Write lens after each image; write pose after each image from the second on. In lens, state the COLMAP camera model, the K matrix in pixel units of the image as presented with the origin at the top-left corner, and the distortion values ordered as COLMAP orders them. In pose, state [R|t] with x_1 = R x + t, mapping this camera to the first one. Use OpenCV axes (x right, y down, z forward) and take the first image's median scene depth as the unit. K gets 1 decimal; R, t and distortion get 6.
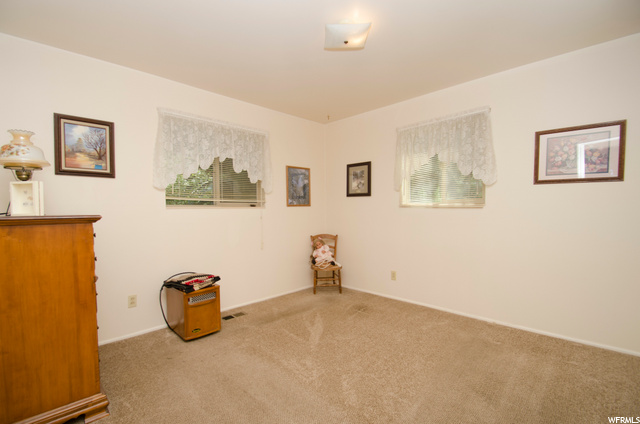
lens RADIAL K [[281.8, 0, 320.0], [0, 281.8, 212.0], [0, 0, 1]] dist [-0.000590, -0.000028]
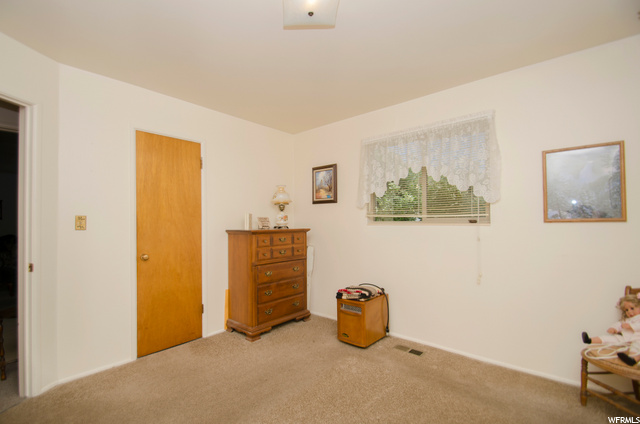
lens RADIAL K [[290.1, 0, 320.0], [0, 290.1, 220.1], [0, 0, 1]] dist [-0.000446, -0.000287]
pose [[0.067502, -0.000977, -0.997719, 0.698029], [-0.005749, 0.999983, -0.001369, -0.032870], [0.997703, 0.005828, 0.067495, 0.819328]]
